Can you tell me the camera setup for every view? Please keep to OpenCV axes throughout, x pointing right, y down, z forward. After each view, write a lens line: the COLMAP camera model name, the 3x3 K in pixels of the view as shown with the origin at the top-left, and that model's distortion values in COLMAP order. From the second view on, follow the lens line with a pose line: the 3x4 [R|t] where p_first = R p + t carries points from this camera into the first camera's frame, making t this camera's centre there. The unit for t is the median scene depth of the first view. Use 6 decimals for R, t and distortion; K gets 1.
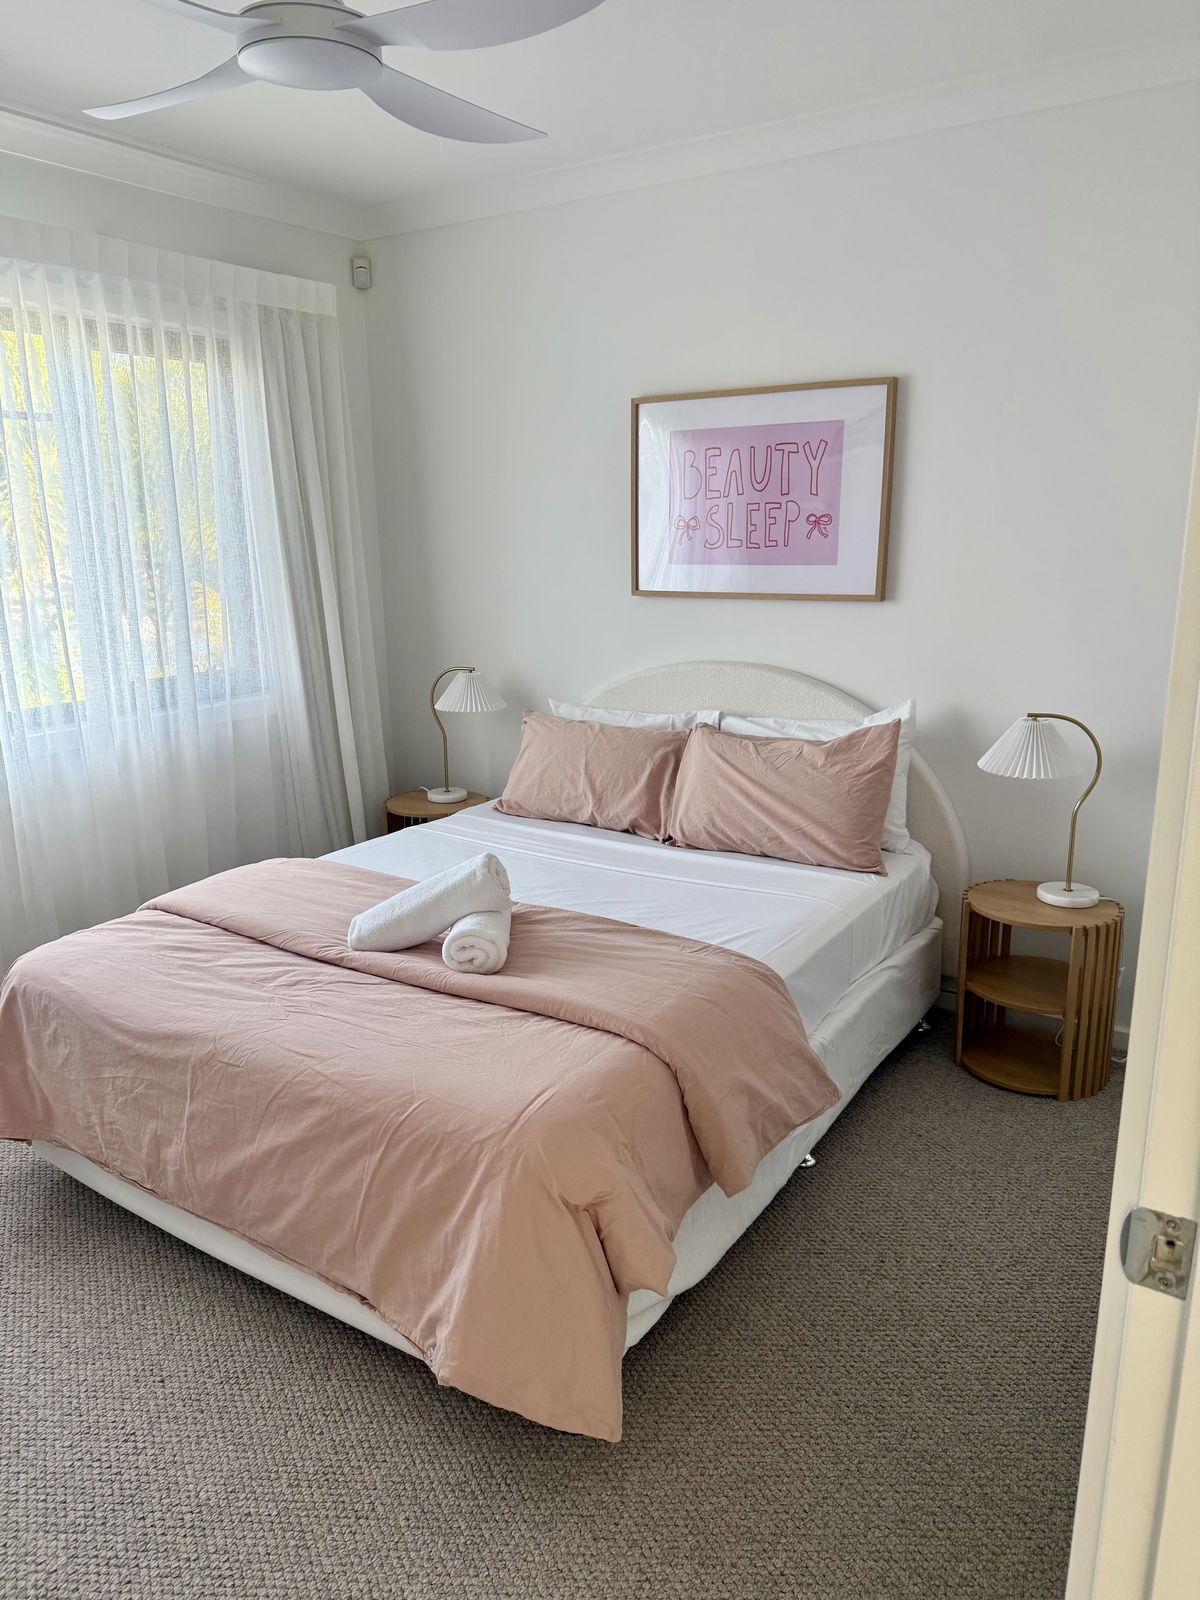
lens RADIAL K [[1107.3, 0, 600.0], [0, 1107.3, 800.0], [0, 0, 1]] dist [0.149560, -0.203282]
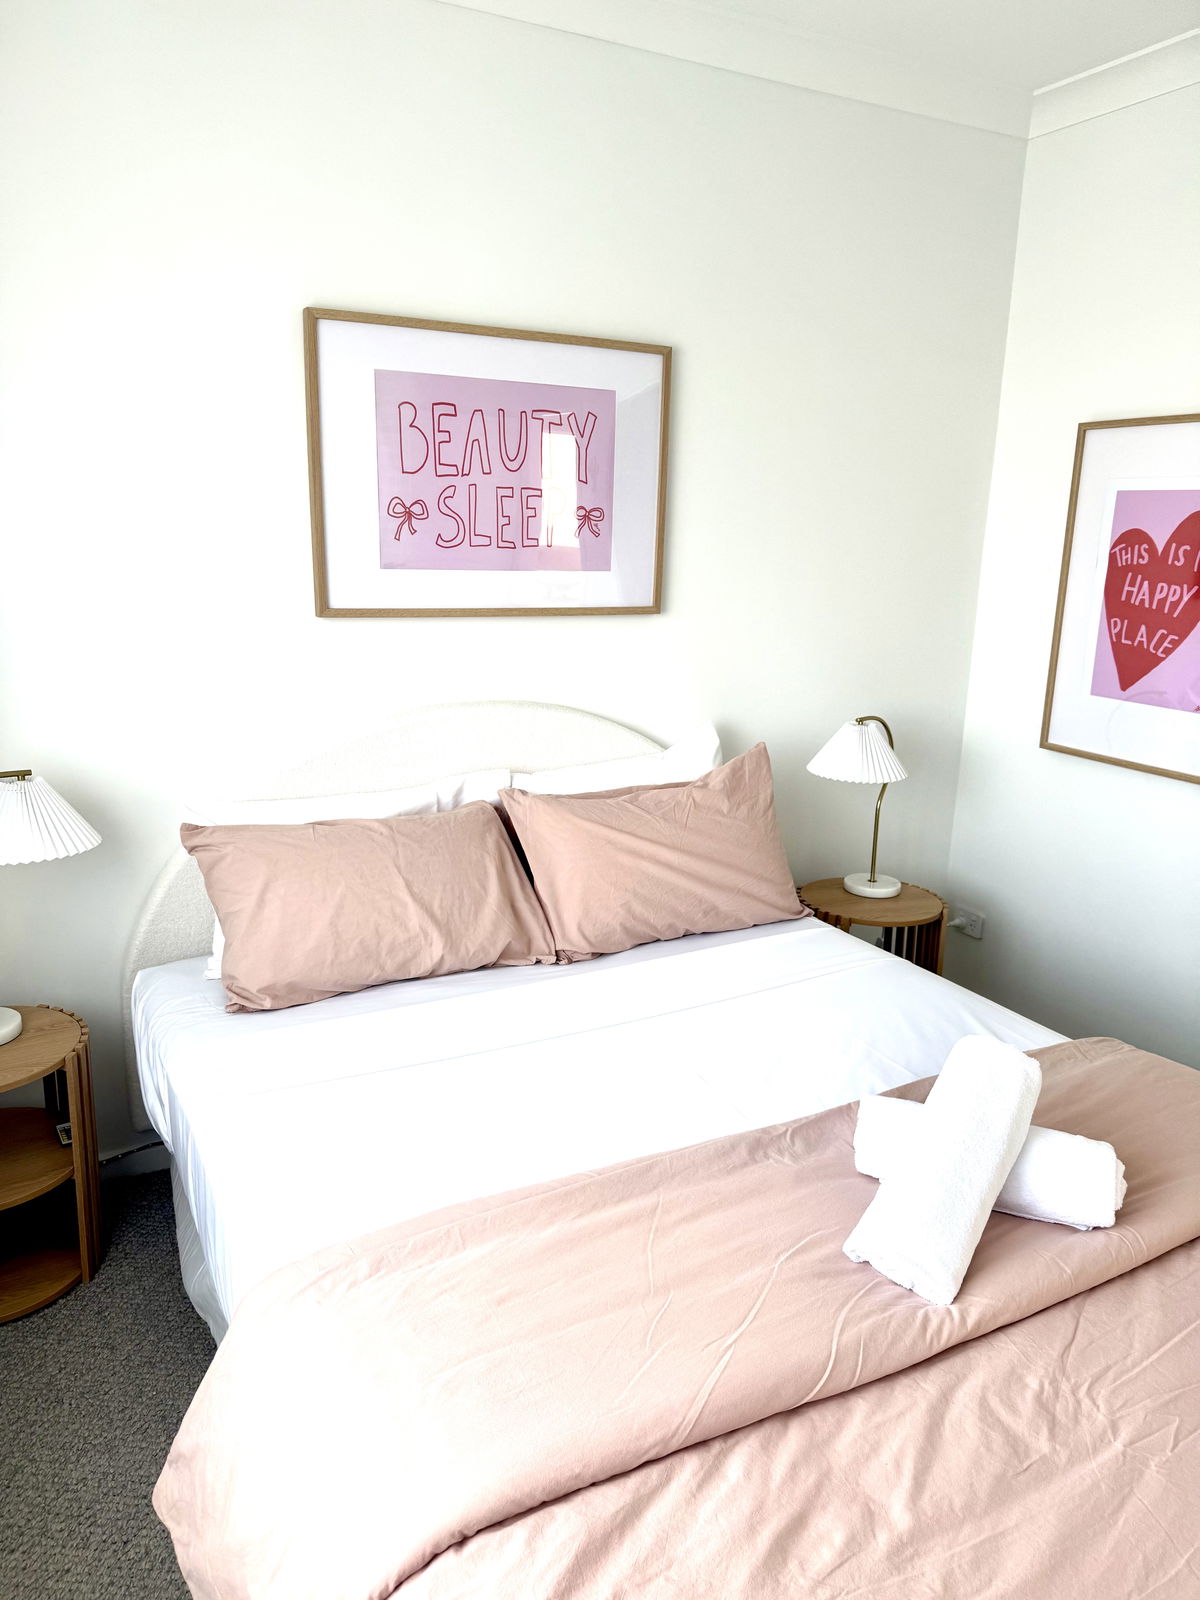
lens RADIAL K [[1107.3, 0, 600.0], [0, 1107.3, 800.0], [0, 0, 1]] dist [0.149560, -0.203282]
pose [[0.487915, -0.184496, 0.853171, -0.501214], [0.183884, 0.977199, 0.106157, -0.129850], [-0.853303, 0.105089, 0.510715, 0.589894]]
